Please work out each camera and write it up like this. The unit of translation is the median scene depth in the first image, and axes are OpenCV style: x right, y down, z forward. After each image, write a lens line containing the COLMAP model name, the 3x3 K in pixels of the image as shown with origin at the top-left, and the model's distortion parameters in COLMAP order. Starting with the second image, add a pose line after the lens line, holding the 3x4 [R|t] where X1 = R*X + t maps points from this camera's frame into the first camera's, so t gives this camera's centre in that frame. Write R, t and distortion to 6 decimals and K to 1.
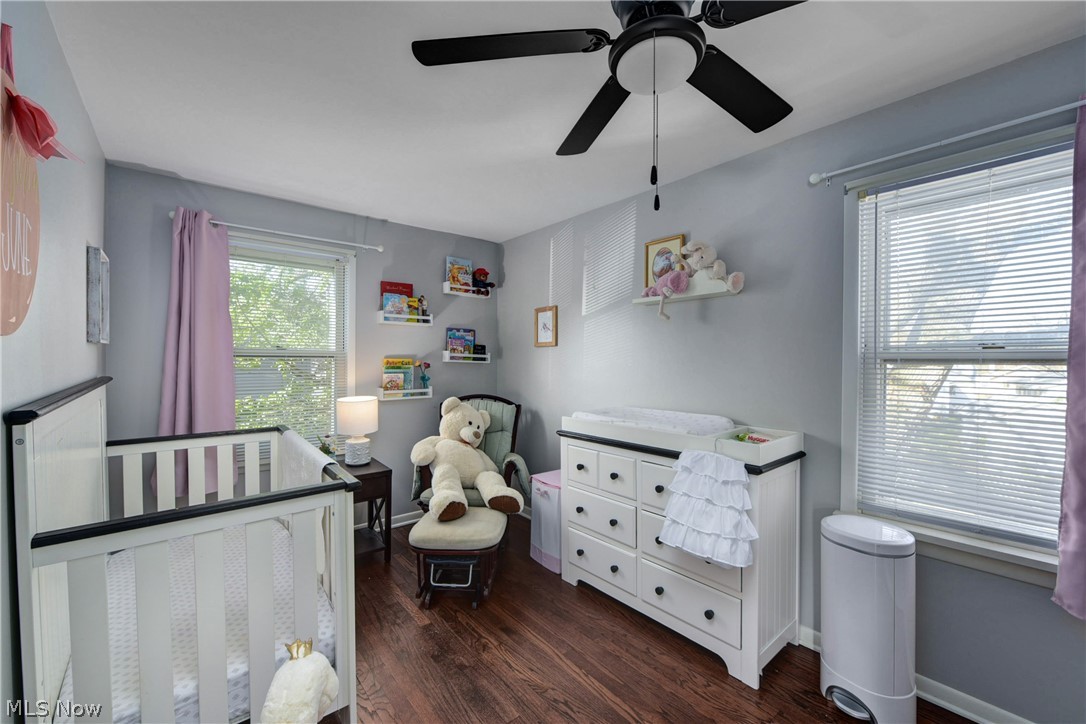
lens RADIAL K [[437.7, 0, 539.7], [0, 437.7, 365.5], [0, 0, 1]] dist [-0.001486, -0.000357]
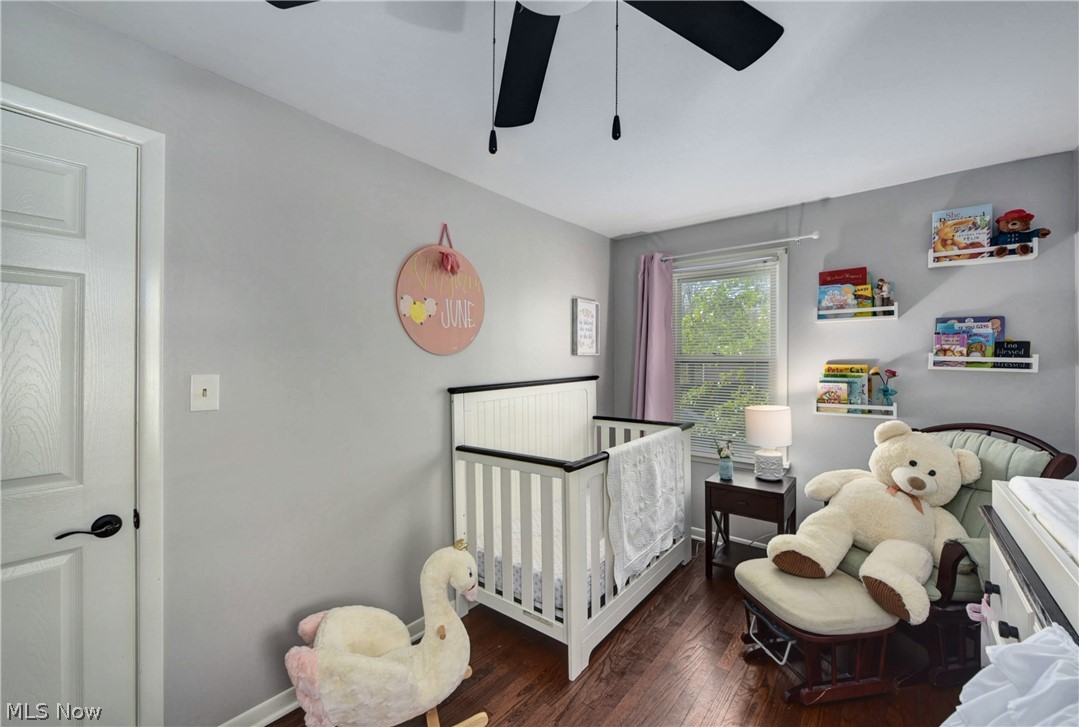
lens RADIAL K [[434.9, 0, 538.3], [0, 434.9, 360.2], [0, 0, 1]] dist [-0.001486, -0.000357]
pose [[0.206159, -0.009094, -0.978476, 0.328834], [-0.015228, 0.999806, -0.012501, -0.005196], [0.978400, 0.017477, 0.205980, 0.286053]]
